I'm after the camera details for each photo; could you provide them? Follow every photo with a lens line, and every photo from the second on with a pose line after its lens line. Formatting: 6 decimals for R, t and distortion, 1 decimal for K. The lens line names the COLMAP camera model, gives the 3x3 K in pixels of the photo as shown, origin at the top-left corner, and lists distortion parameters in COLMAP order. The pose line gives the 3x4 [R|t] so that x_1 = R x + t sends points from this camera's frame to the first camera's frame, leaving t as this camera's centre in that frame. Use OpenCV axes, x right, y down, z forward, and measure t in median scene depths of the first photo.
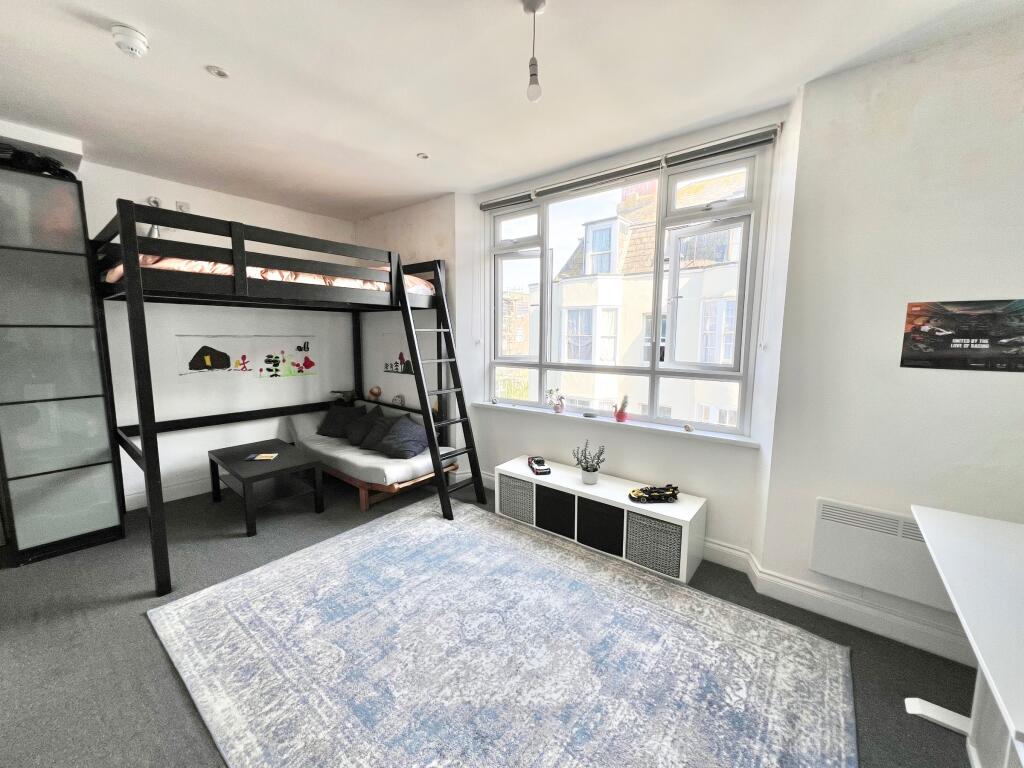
lens RADIAL K [[408.3, 0, 511.1], [0, 408.3, 384.8], [0, 0, 1]] dist [-0.000292, -0.000376]
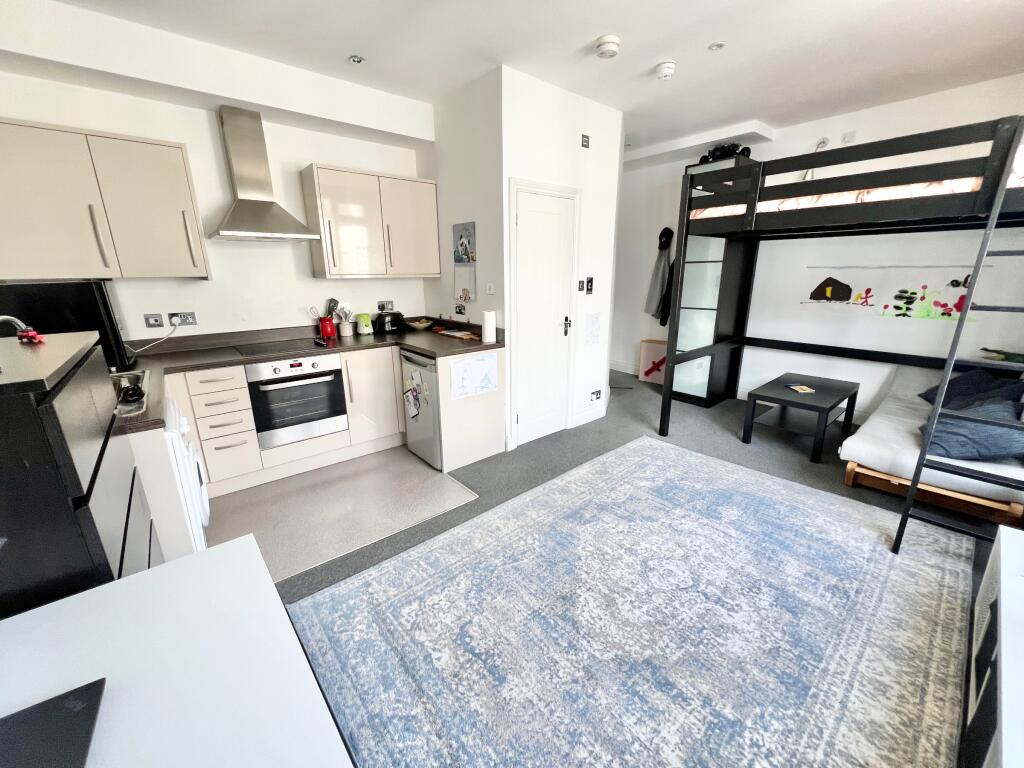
lens RADIAL K [[408.3, 0, 514.5], [0, 408.3, 384.4], [0, 0, 1]] dist [-0.000292, -0.000376]
pose [[-0.169897, 0.260300, -0.950463, 0.625699], [-0.111347, 0.953237, 0.280963, -0.053019], [0.979151, 0.153566, -0.132969, 0.546855]]
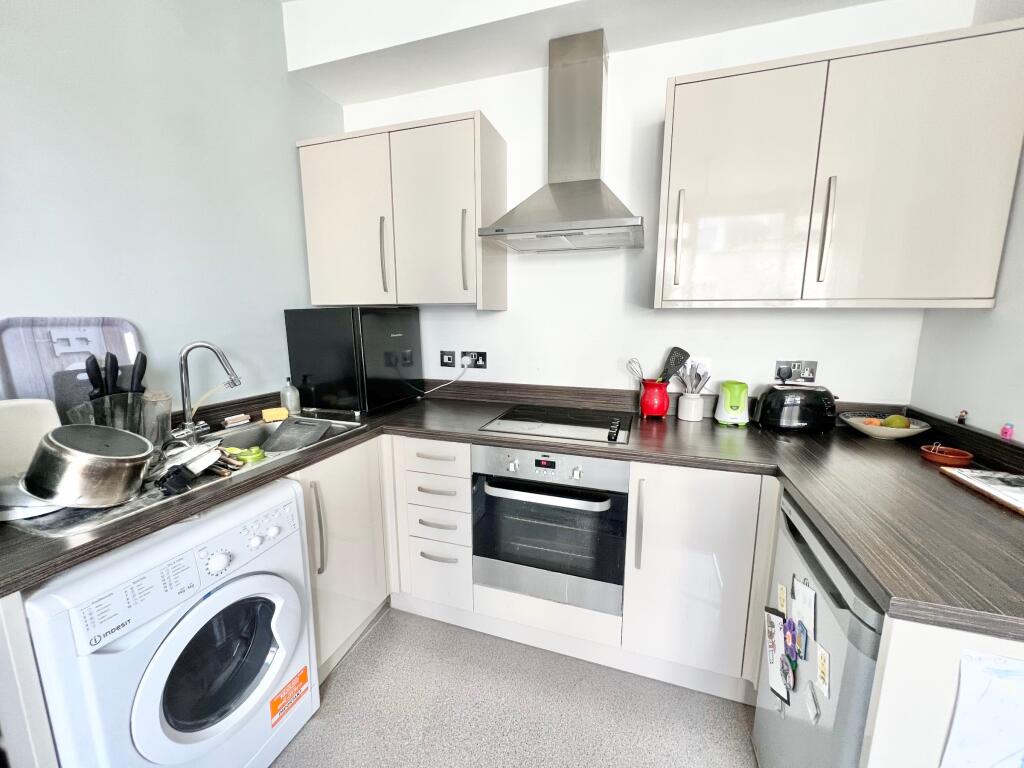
lens RADIAL K [[408.3, 0, 517.1], [0, 408.3, 383.8], [0, 0, 1]] dist [-0.000292, -0.000376]
pose [[-0.929378, 0.049626, -0.365779, -0.058634], [-0.052298, 0.963224, 0.263562, 0.006589], [0.365407, 0.264078, -0.892603, 0.303316]]
